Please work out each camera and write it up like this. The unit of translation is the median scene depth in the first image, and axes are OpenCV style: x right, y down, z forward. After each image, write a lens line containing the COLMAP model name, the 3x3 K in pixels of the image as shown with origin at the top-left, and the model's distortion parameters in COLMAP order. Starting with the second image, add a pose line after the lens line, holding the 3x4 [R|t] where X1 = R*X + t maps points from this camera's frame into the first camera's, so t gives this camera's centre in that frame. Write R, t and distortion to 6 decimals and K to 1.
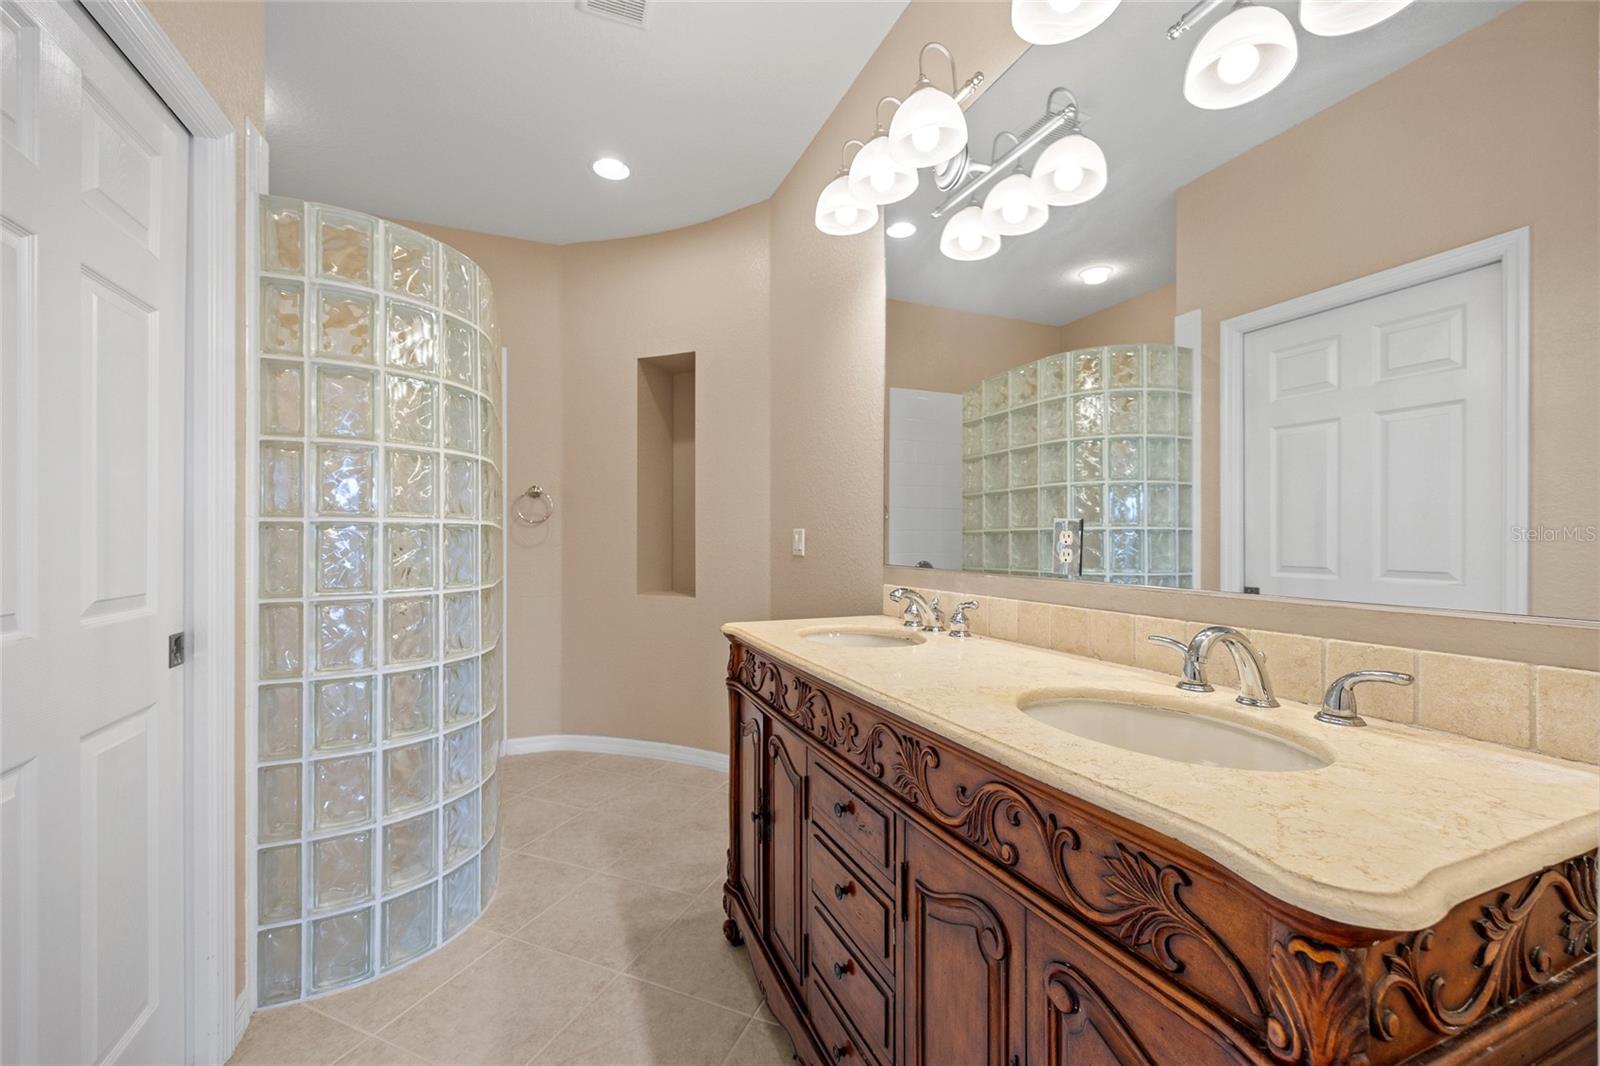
lens RADIAL K [[642.5, 0, 802.4], [0, 642.5, 537.9], [0, 0, 1]] dist [-0.005676, -0.000073]
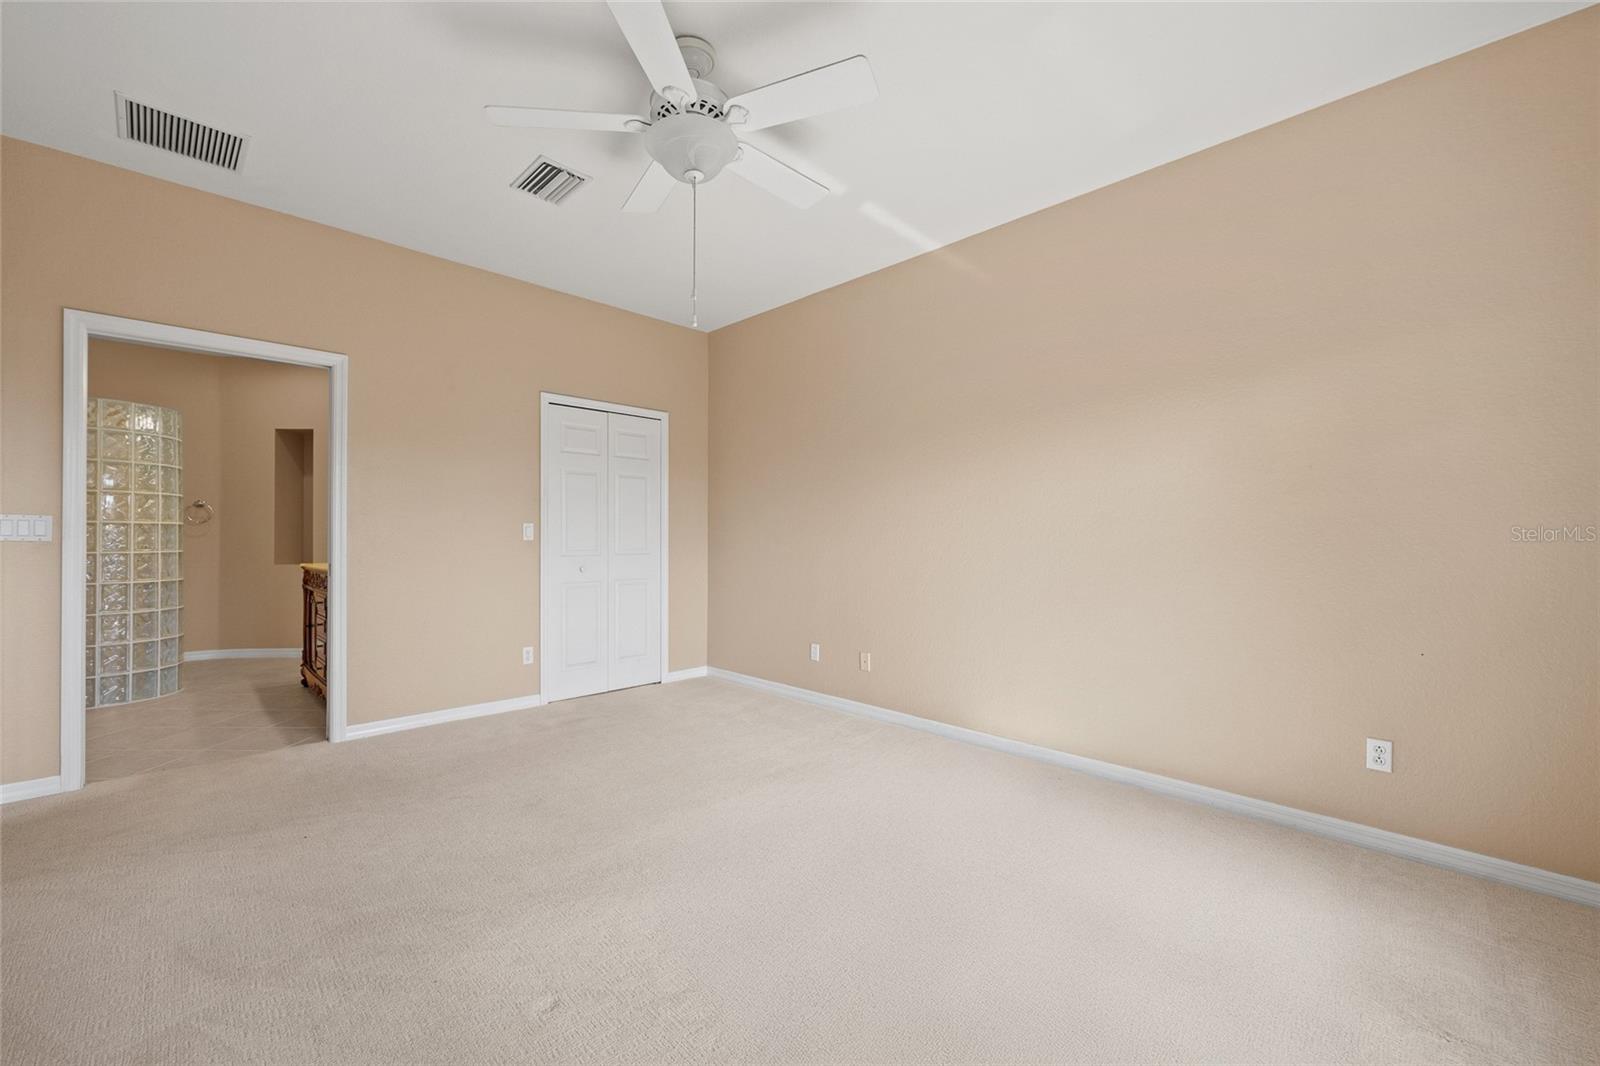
lens RADIAL K [[642.5, 0, 802.4], [0, 642.5, 537.9], [0, 0, 1]] dist [-0.005676, -0.000073]
pose [[0.925371, 0.002871, 0.379053, 0.432750], [-0.001915, 0.999994, -0.002900, 0.019302], [-0.379059, 0.001957, 0.925371, -1.212773]]
